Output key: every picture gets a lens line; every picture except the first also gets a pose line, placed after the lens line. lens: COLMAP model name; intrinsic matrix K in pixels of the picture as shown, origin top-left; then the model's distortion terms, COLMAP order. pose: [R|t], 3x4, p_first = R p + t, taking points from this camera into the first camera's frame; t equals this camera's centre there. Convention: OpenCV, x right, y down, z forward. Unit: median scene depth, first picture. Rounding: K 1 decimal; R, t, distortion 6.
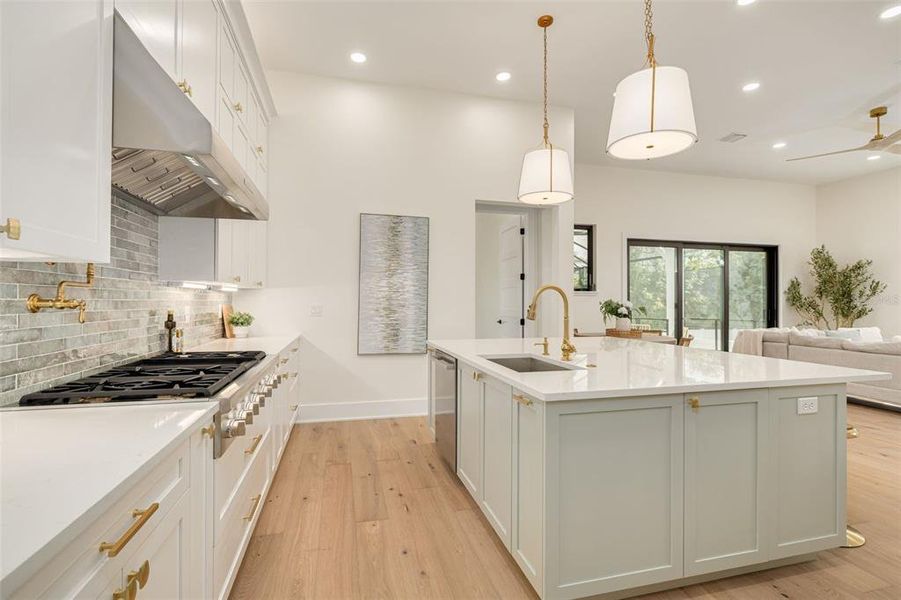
lens RADIAL K [[420.1, 0, 451.1], [0, 420.1, 301.6], [0, 0, 1]] dist [-0.003304, -0.000511]
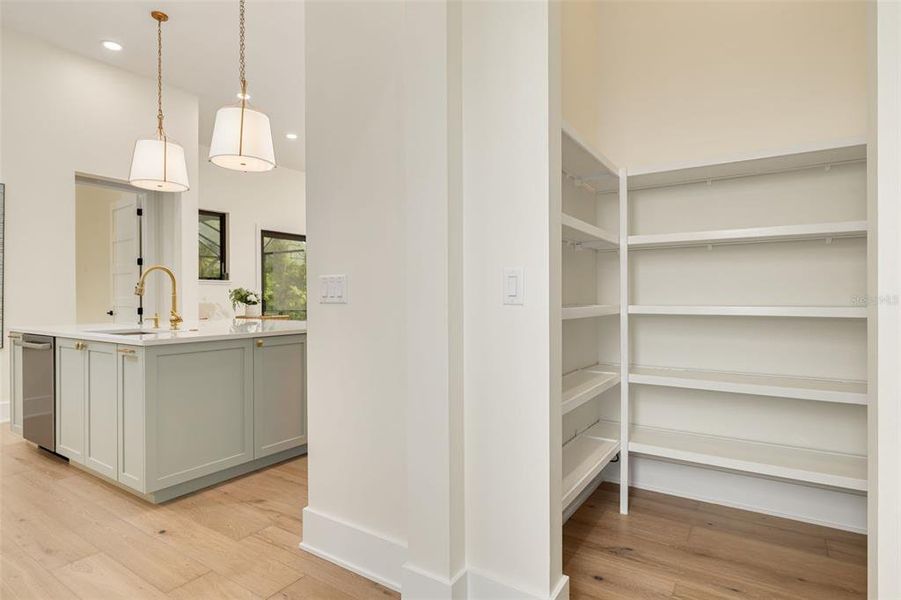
lens RADIAL K [[479.9, 0, 447.7], [0, 479.9, 297.5], [0, 0, 1]] dist [-0.002055, 0.000300]
pose [[0.750072, -0.004719, 0.661340, -0.018569], [0.006078, 0.999981, 0.000241, 0.022405], [-0.661328, 0.003839, 0.750087, -0.227343]]
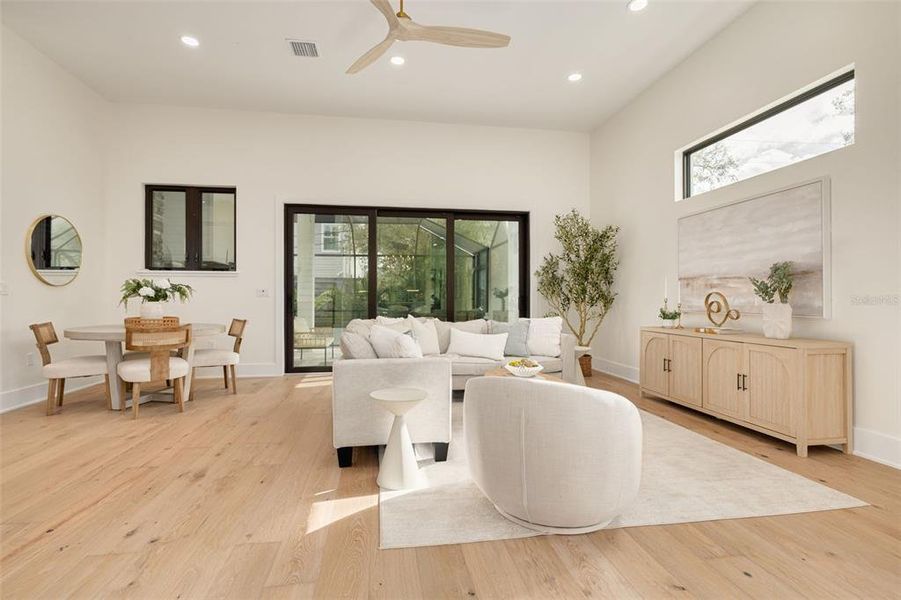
lens RADIAL K [[420.1, 0, 446.5], [0, 420.1, 299.6], [0, 0, 1]] dist [-0.003304, -0.000511]
pose [[0.995365, -0.004714, -0.096057, 0.998519], [0.004232, 0.999977, -0.005221, 0.040602], [0.096079, 0.004790, 0.995362, 0.324486]]
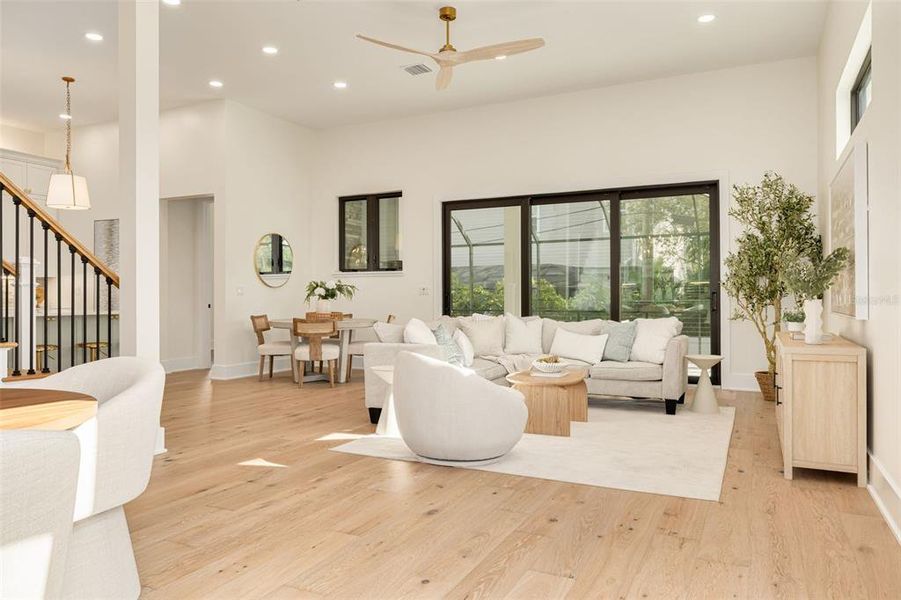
lens RADIAL K [[628.1, 0, 446.3], [0, 628.1, 299.7], [0, 0, 1]] dist [-0.006866, -0.002090]
pose [[0.757334, -0.003783, -0.653017, 1.500495], [0.003810, 0.999992, -0.001375, 0.041559], [0.653017, -0.001446, 0.757342, 0.152745]]
